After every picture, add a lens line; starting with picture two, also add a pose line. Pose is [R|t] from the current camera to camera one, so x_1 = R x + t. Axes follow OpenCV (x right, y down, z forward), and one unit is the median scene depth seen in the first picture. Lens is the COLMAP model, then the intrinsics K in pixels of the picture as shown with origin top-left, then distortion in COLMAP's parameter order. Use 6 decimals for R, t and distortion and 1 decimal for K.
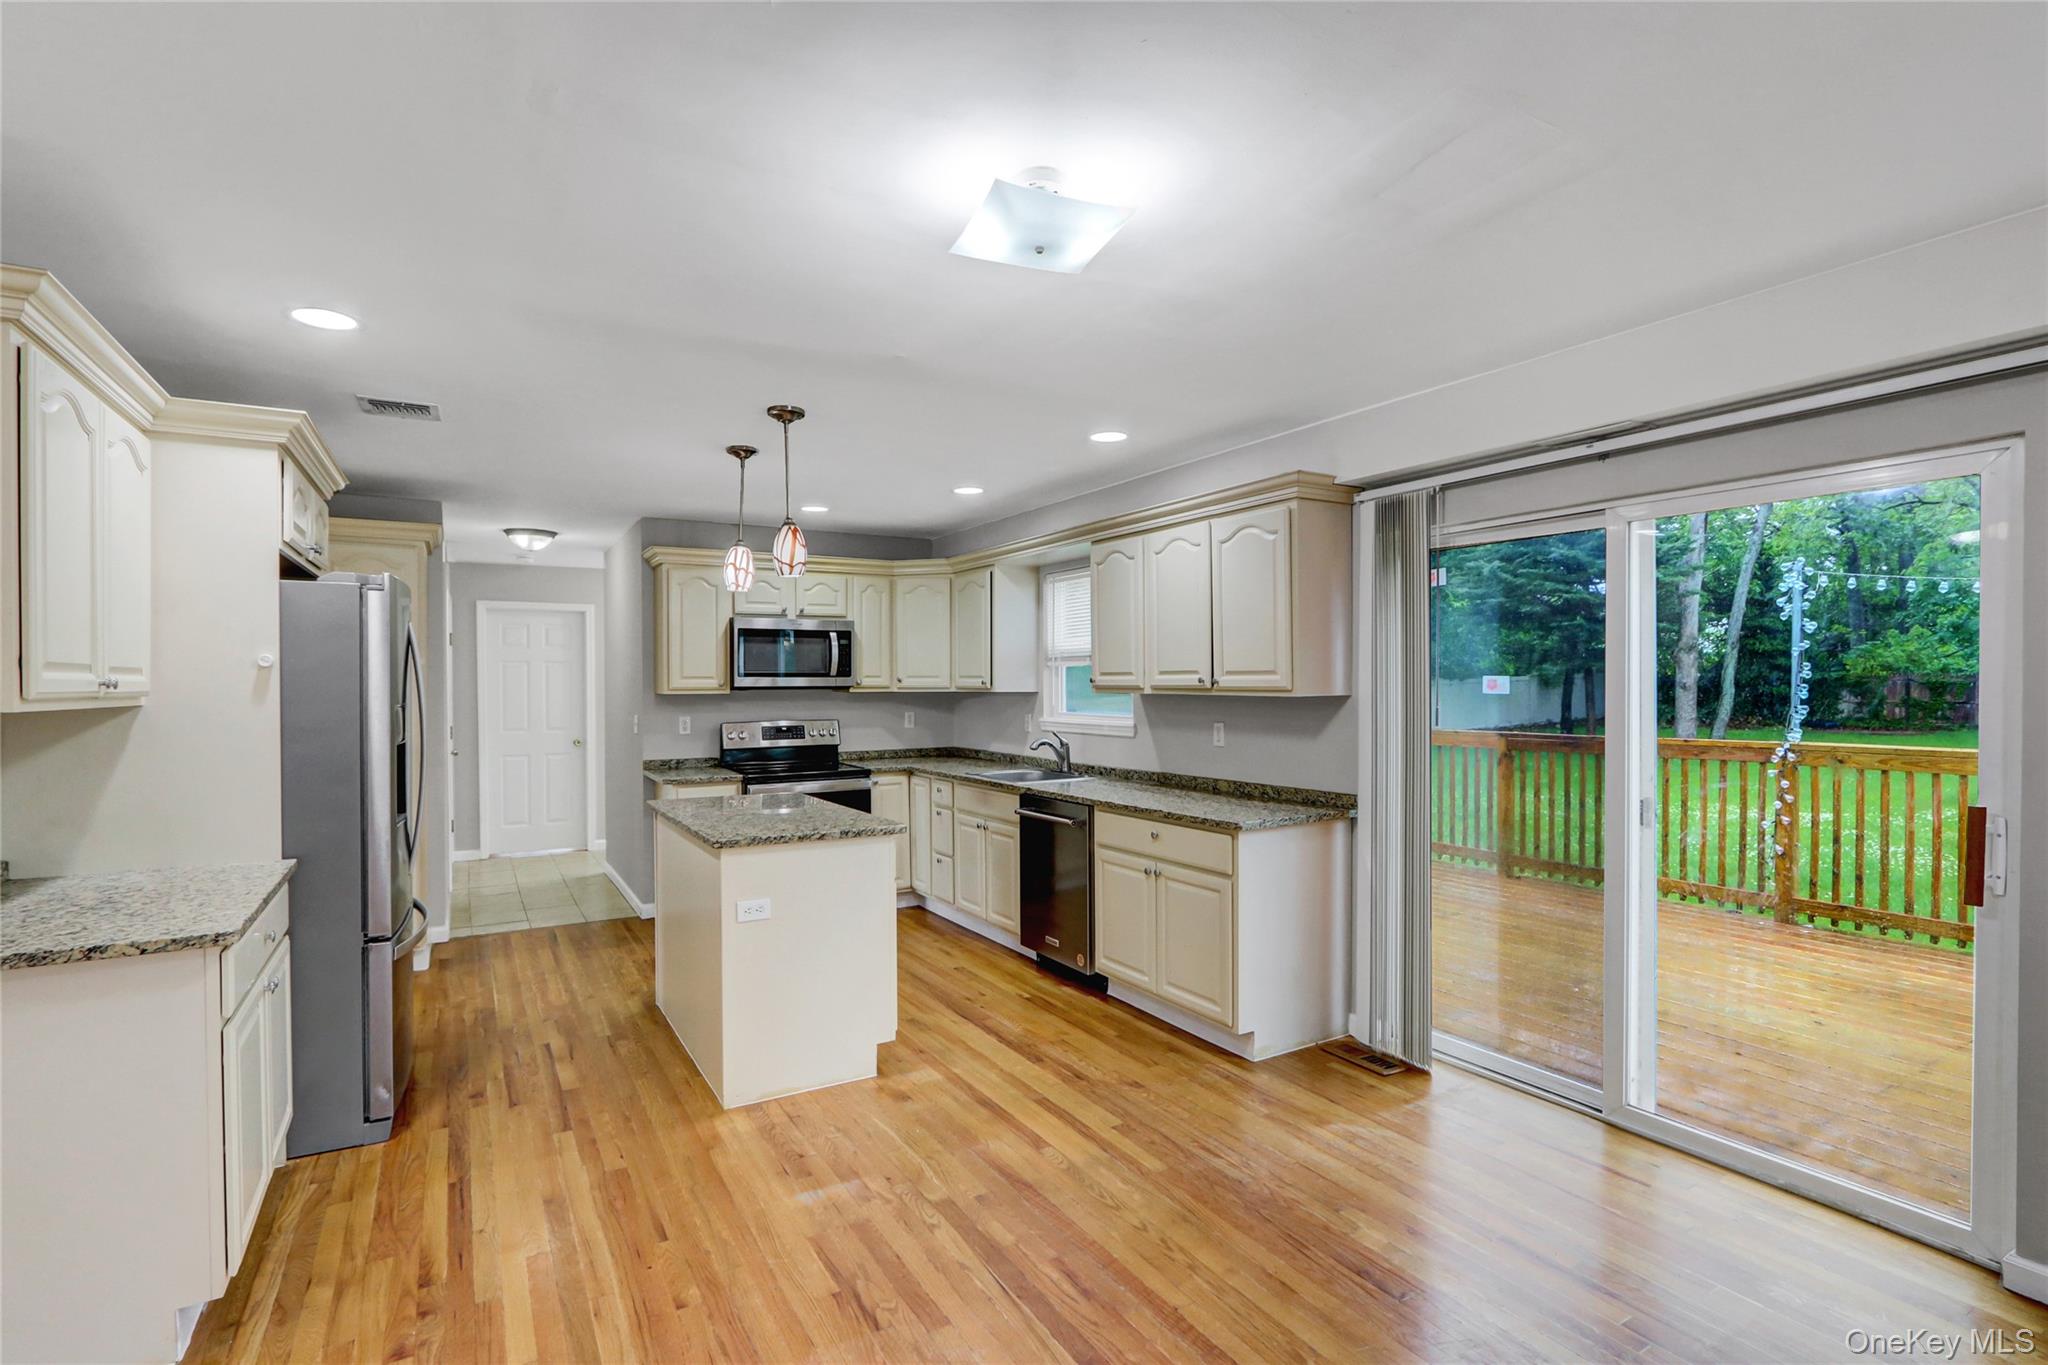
lens RADIAL K [[954.4, 0, 1007.8], [0, 954.4, 695.2], [0, 0, 1]] dist [-0.014917, 0.001869]
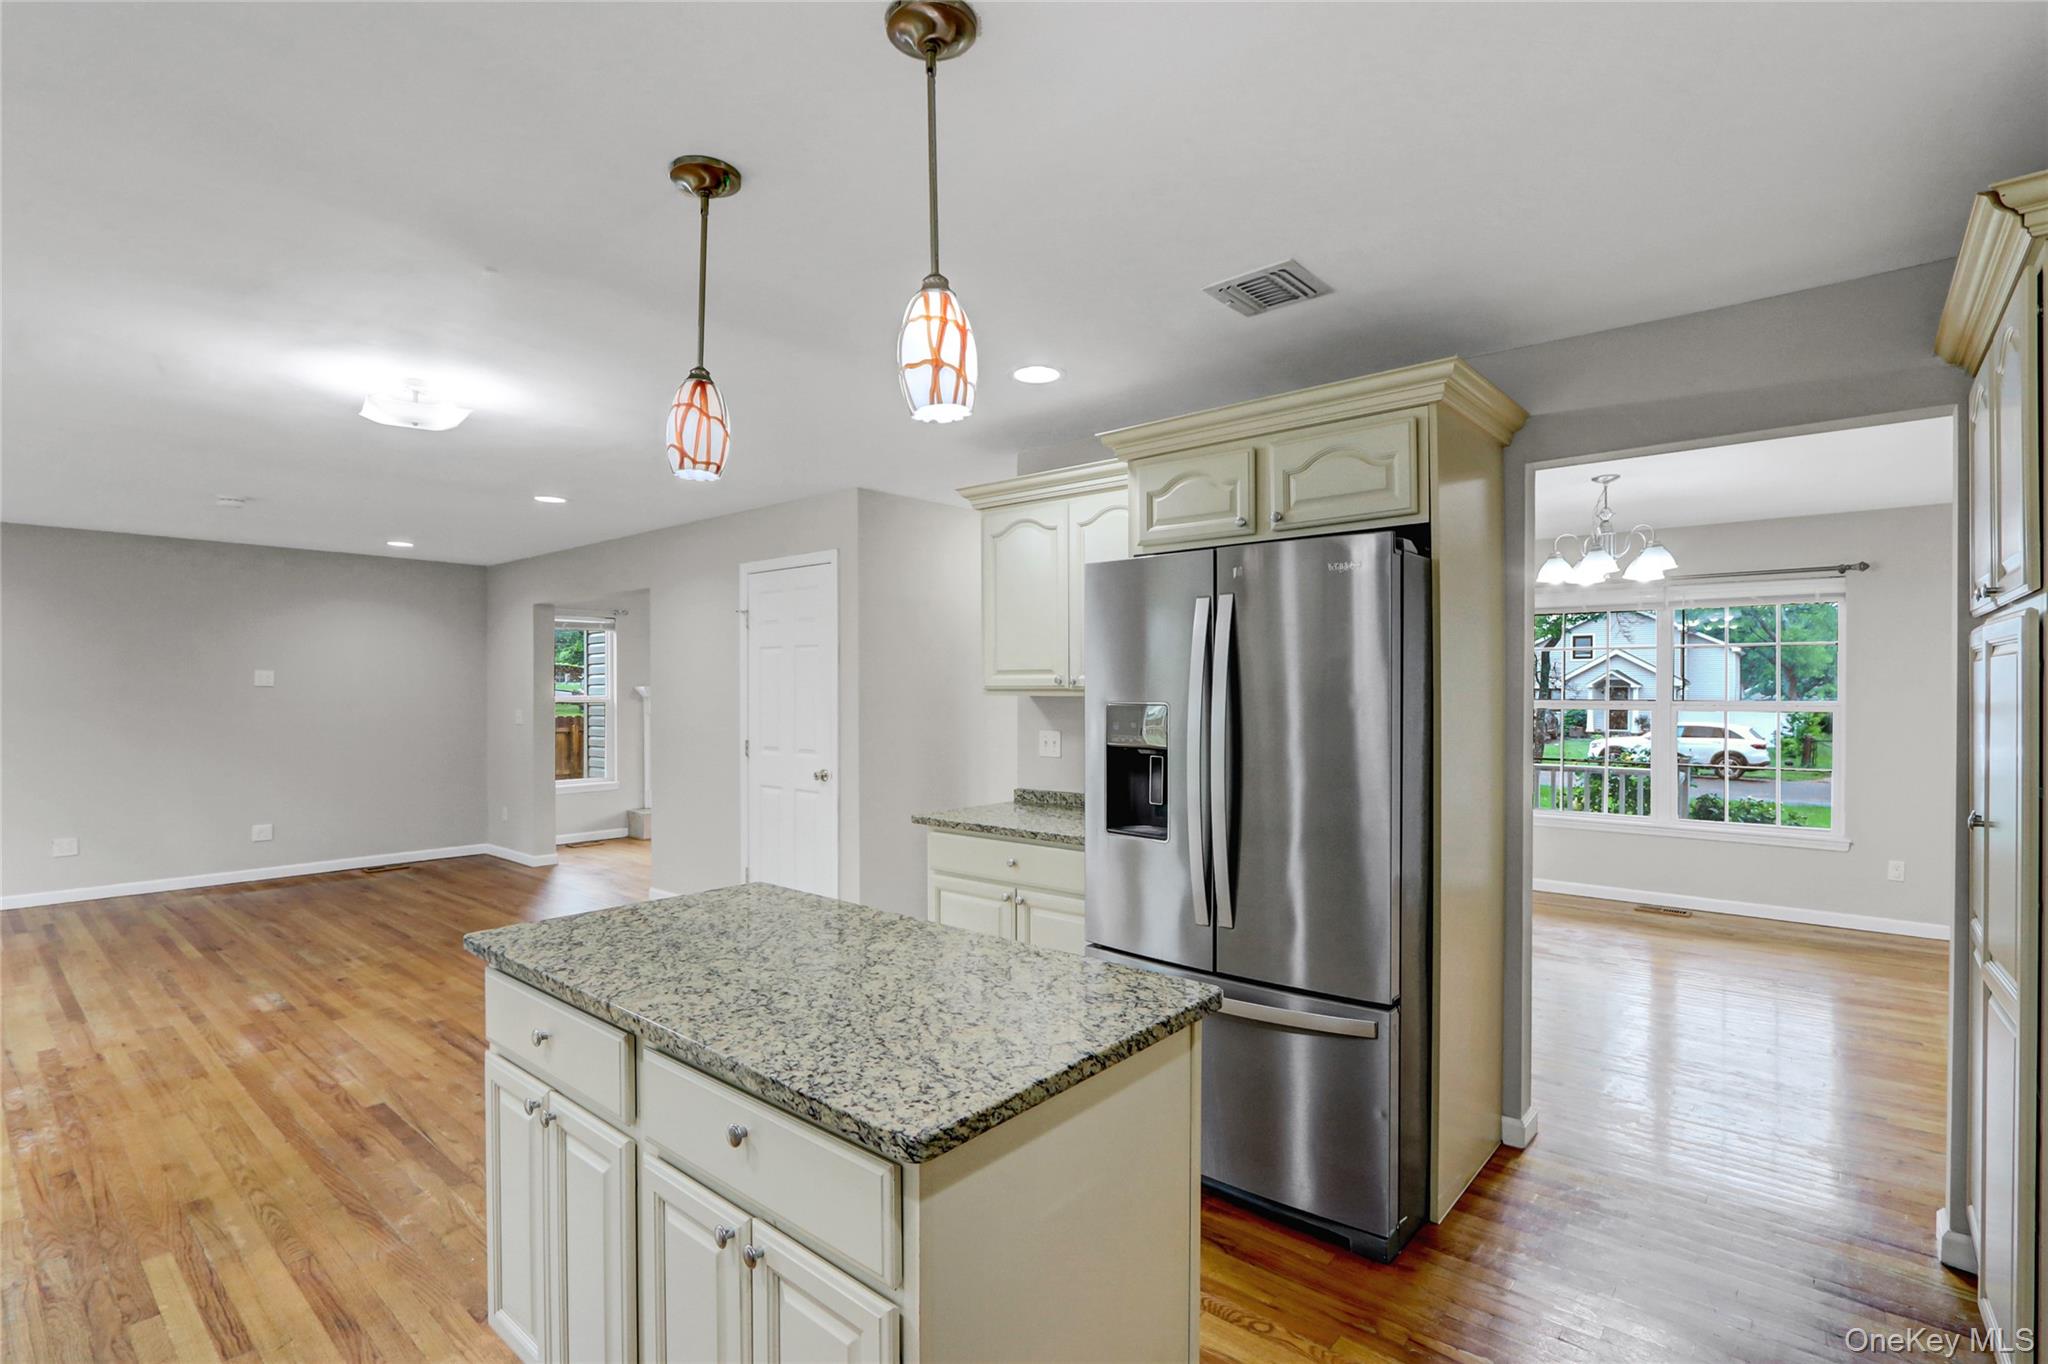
lens RADIAL K [[955.1, 0, 1011.2], [0, 955.1, 693.2], [0, 0, 1]] dist [-0.016059, 0.001294]
pose [[-0.945860, 0.004319, -0.324545, -0.182691], [-0.000838, 0.999876, 0.015750, -0.008421], [0.324573, 0.015169, -0.945739, 1.295511]]
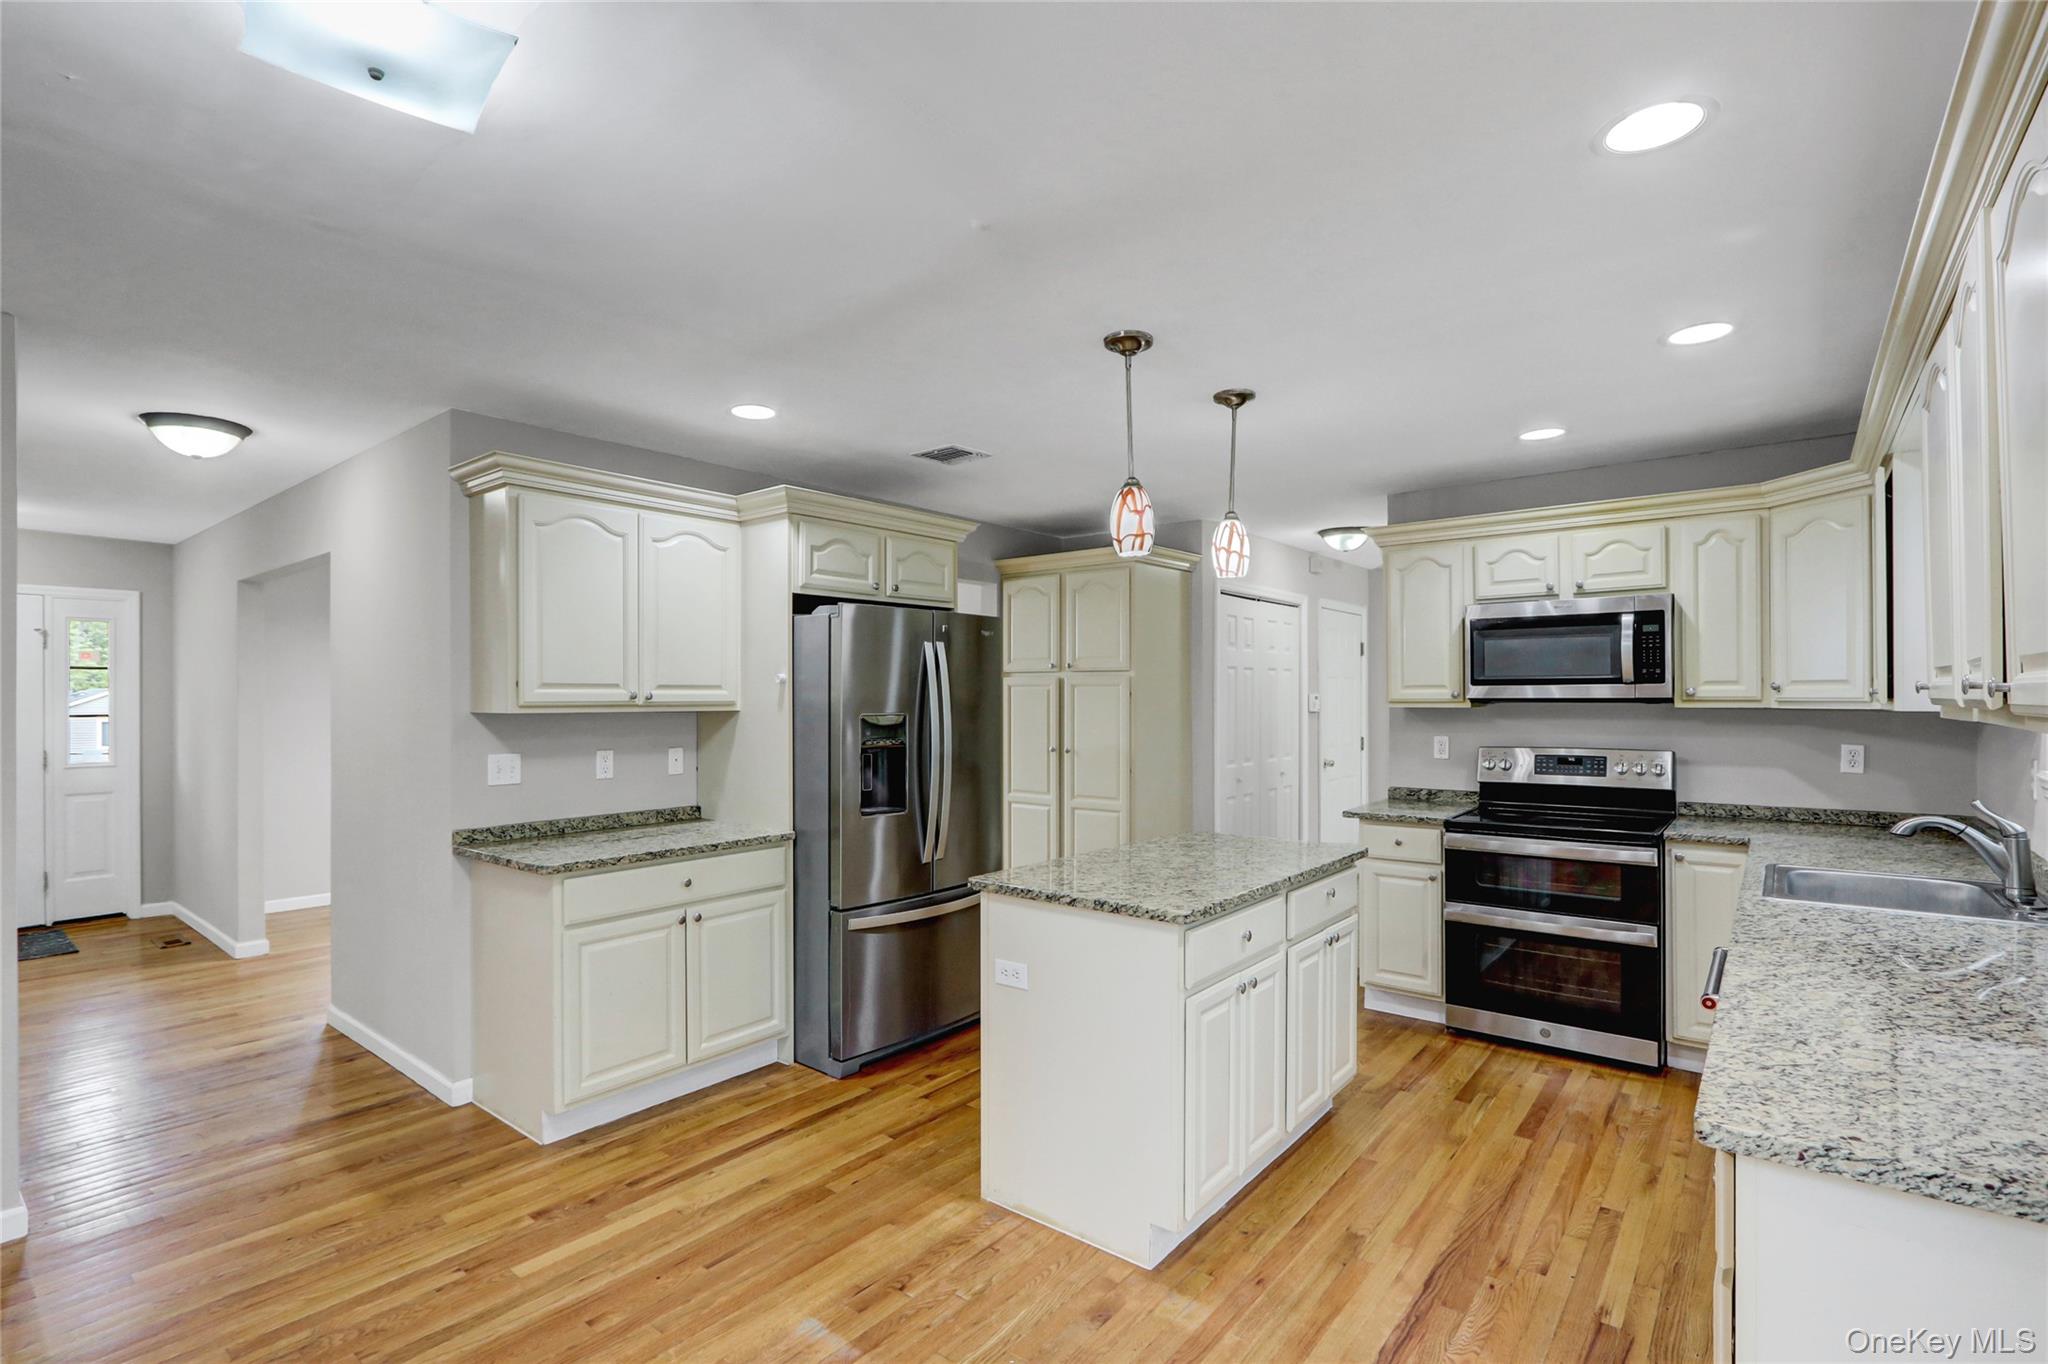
lens RADIAL K [[955.1, 0, 1011.2], [0, 955.1, 693.2], [0, 0, 1]] dist [-0.016059, 0.001294]
pose [[0.354306, -0.001157, -0.935129, 0.371123], [-0.009629, 0.999942, -0.004886, -0.007606], [0.935080, 0.010735, 0.354274, 0.528689]]
